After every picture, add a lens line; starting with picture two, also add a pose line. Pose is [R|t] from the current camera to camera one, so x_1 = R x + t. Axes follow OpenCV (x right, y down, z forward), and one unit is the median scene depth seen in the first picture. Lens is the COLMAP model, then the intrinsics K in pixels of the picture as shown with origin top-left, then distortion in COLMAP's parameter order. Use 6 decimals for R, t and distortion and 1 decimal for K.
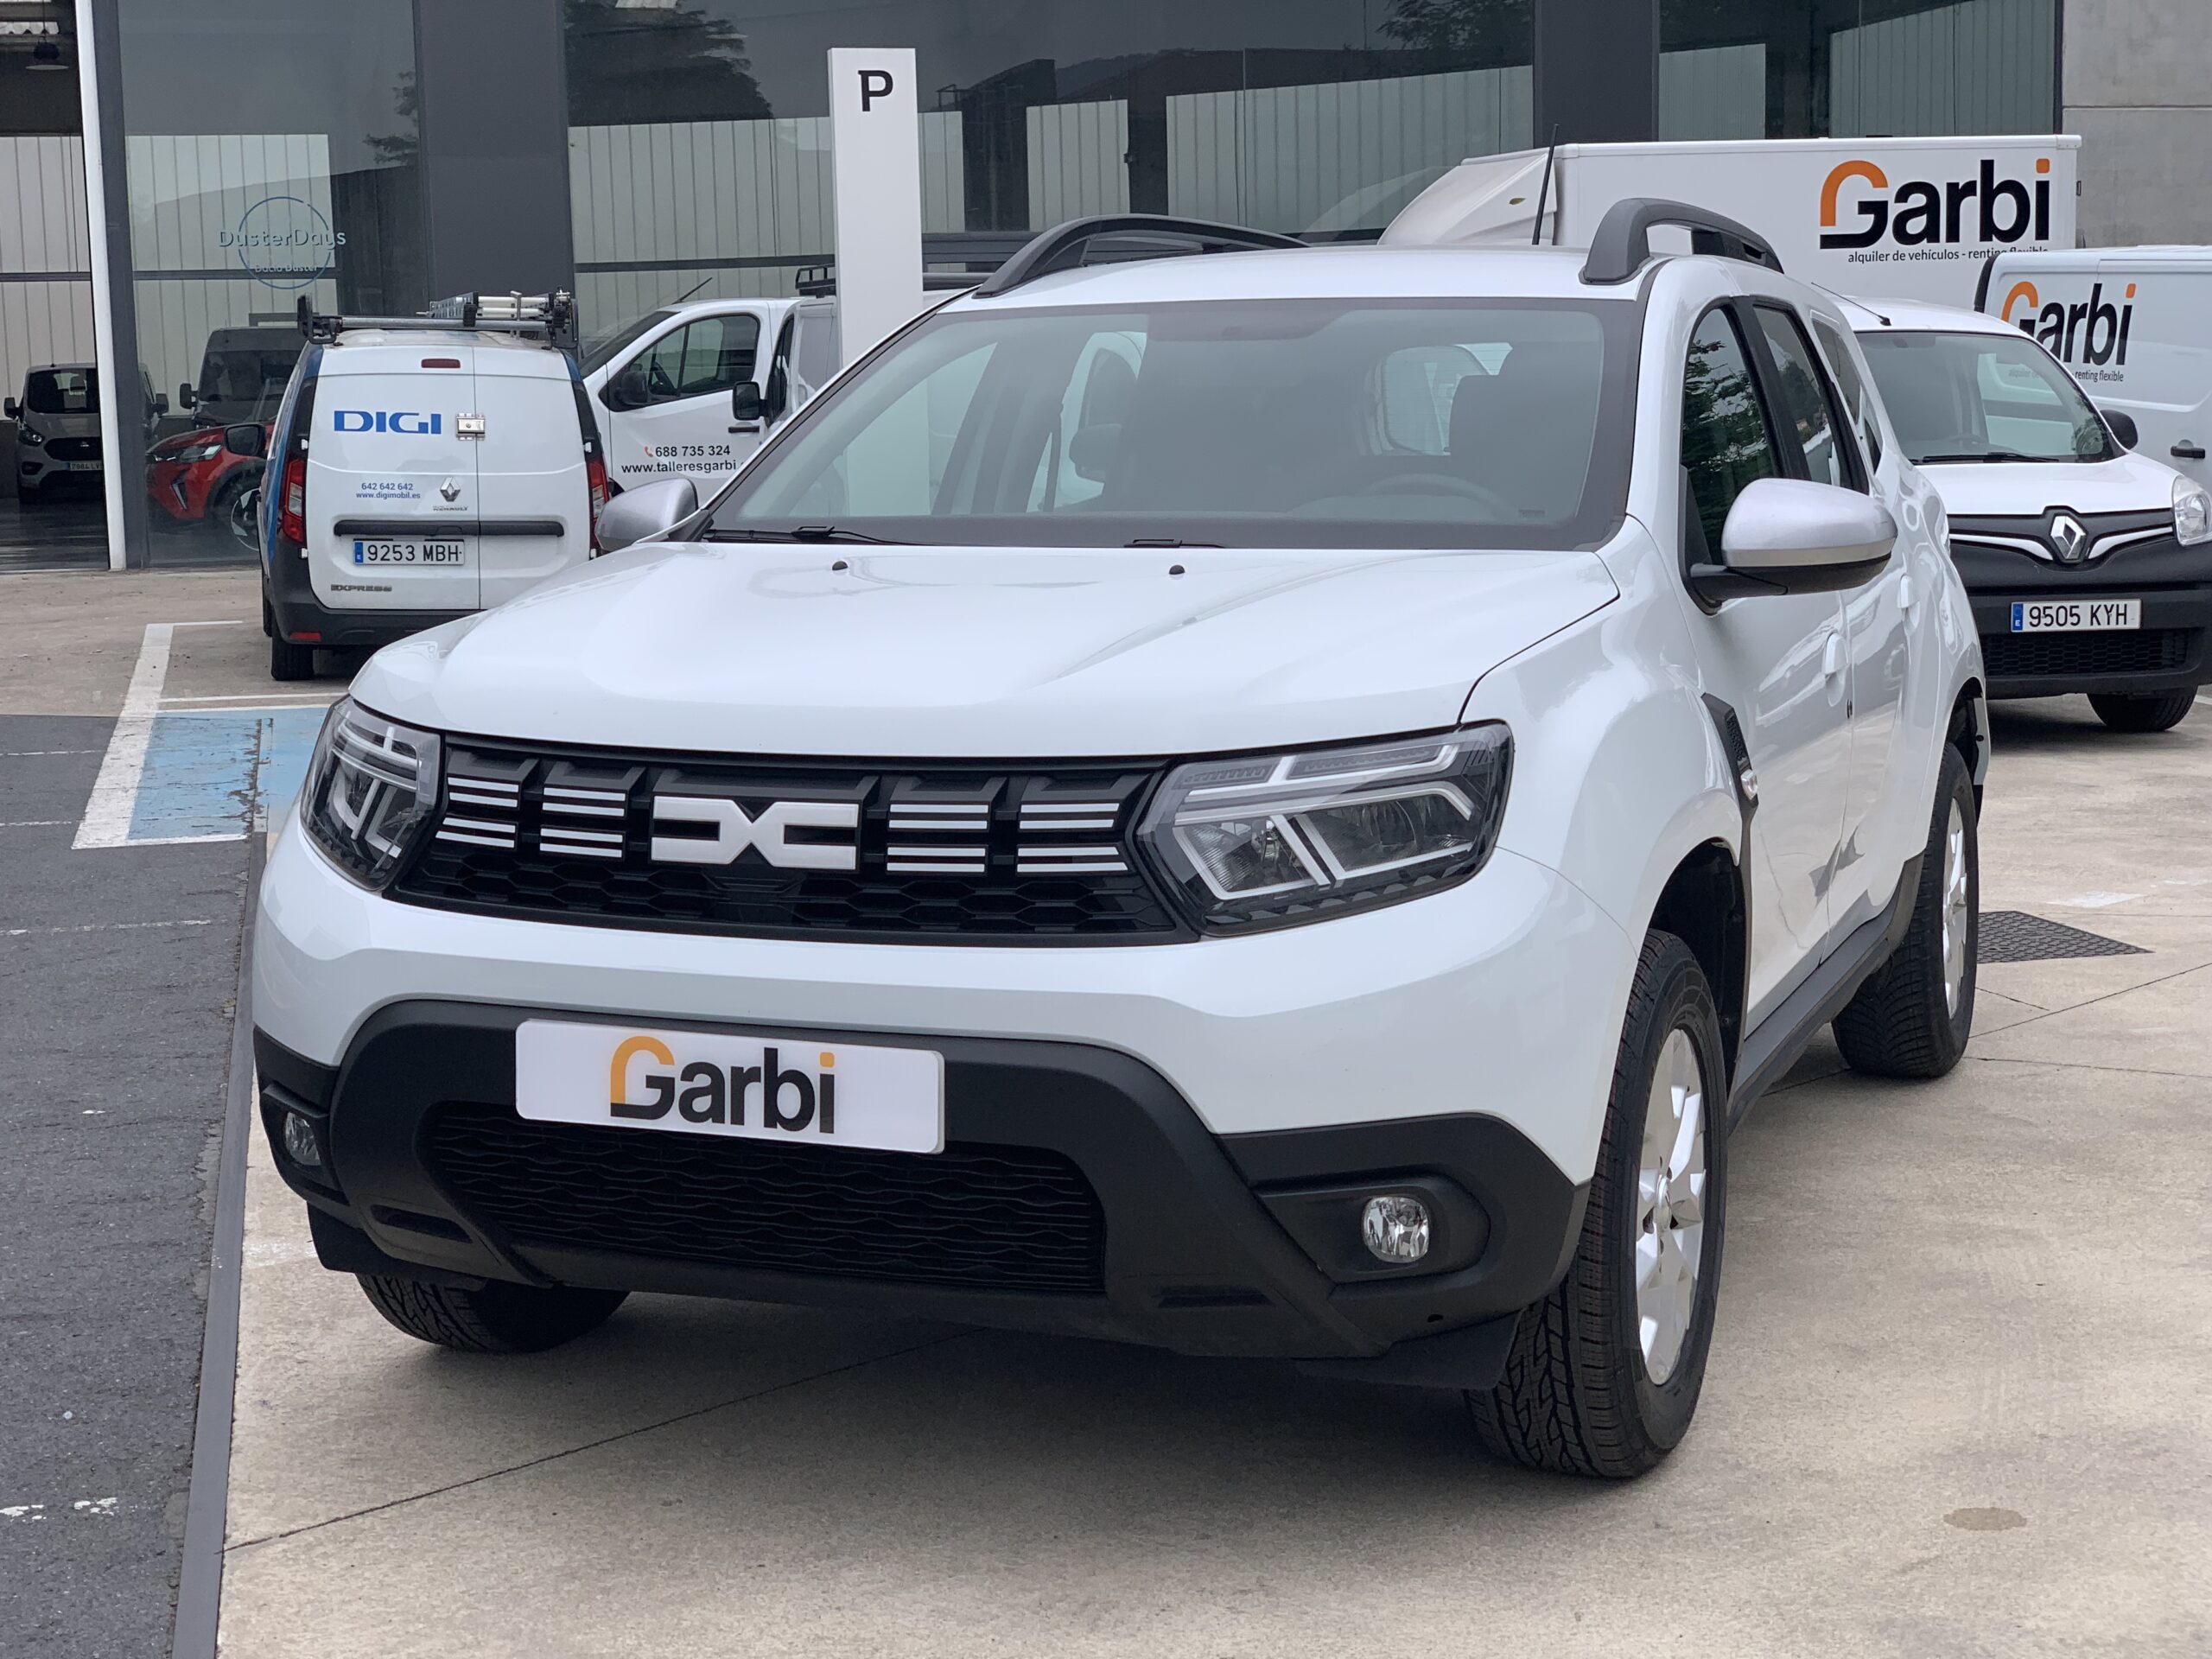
lens RADIAL K [[3332.9, 0, 1041.7], [0, 3332.9, 927.5], [0, 0, 1]] dist [0.028235, 0.000000]
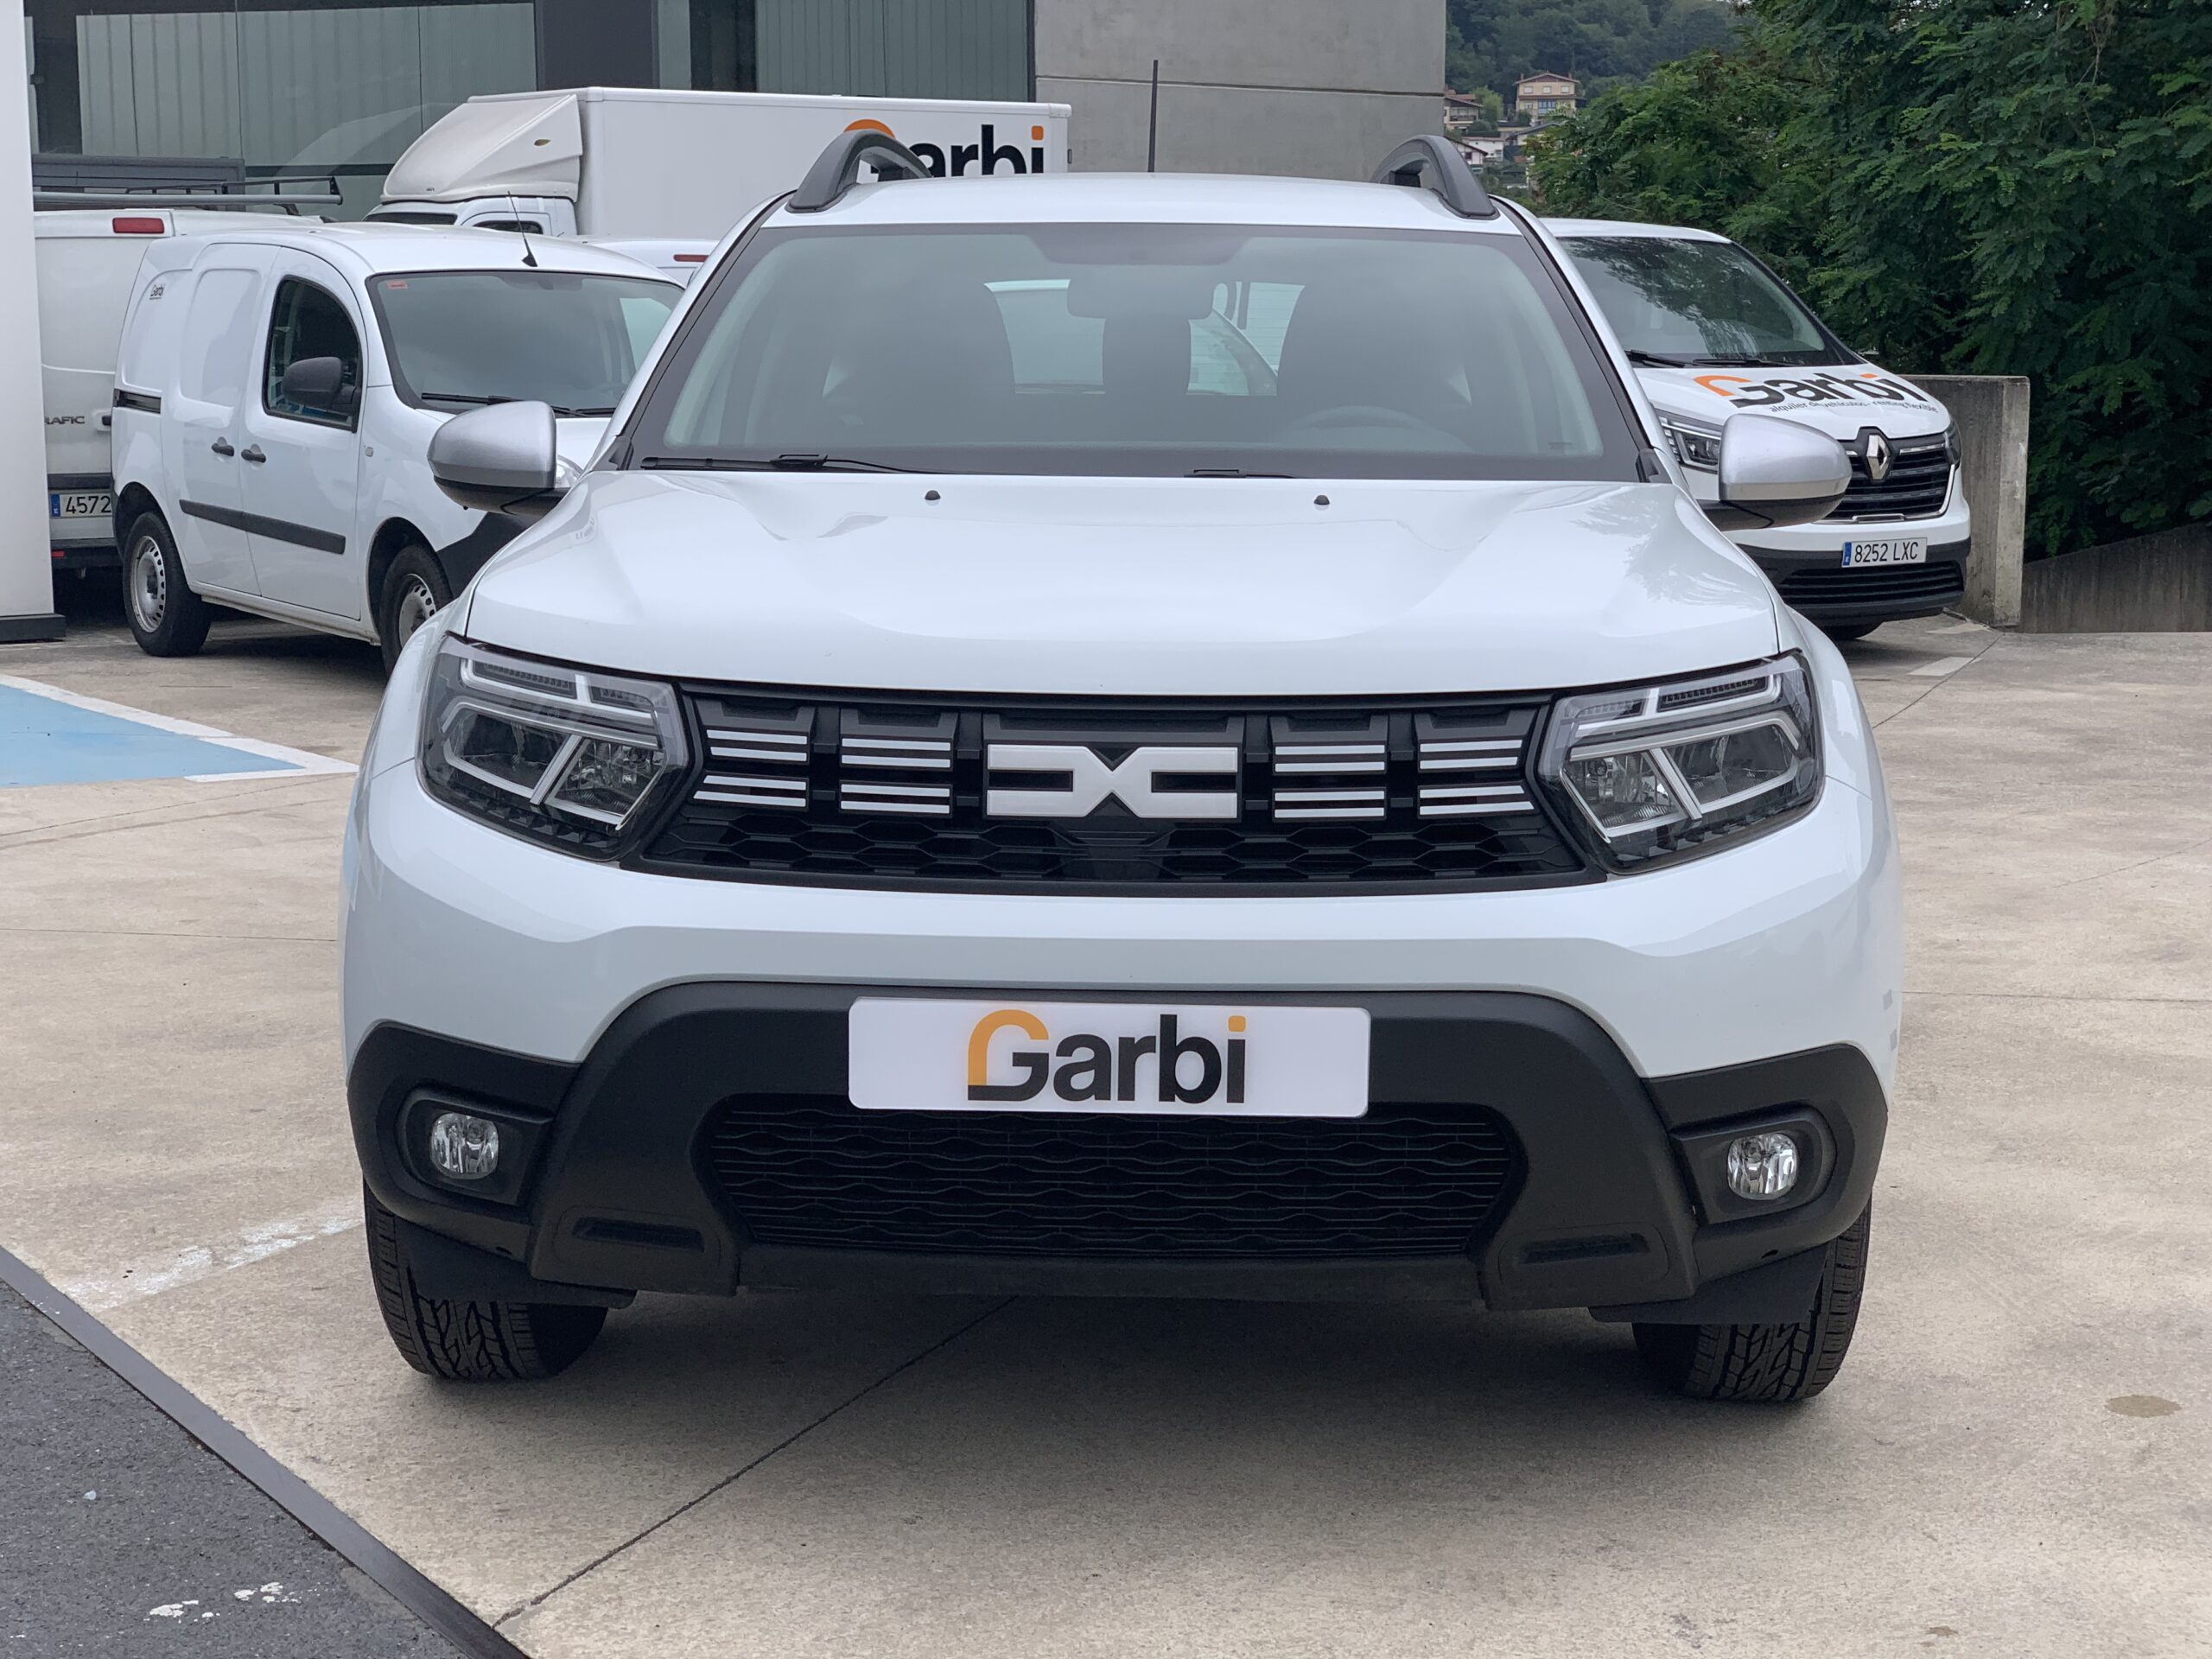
lens RADIAL K [[3332.9, 0, 1089.5], [0, 3332.9, 987.4], [0, 0, 1]] dist [0.028235, 0.000000]
pose [[0.935998, -0.047473, 0.348791, -0.410393], [0.036873, 0.998636, 0.036971, -0.006034], [-0.350070, -0.021744, 0.936471, 0.141624]]
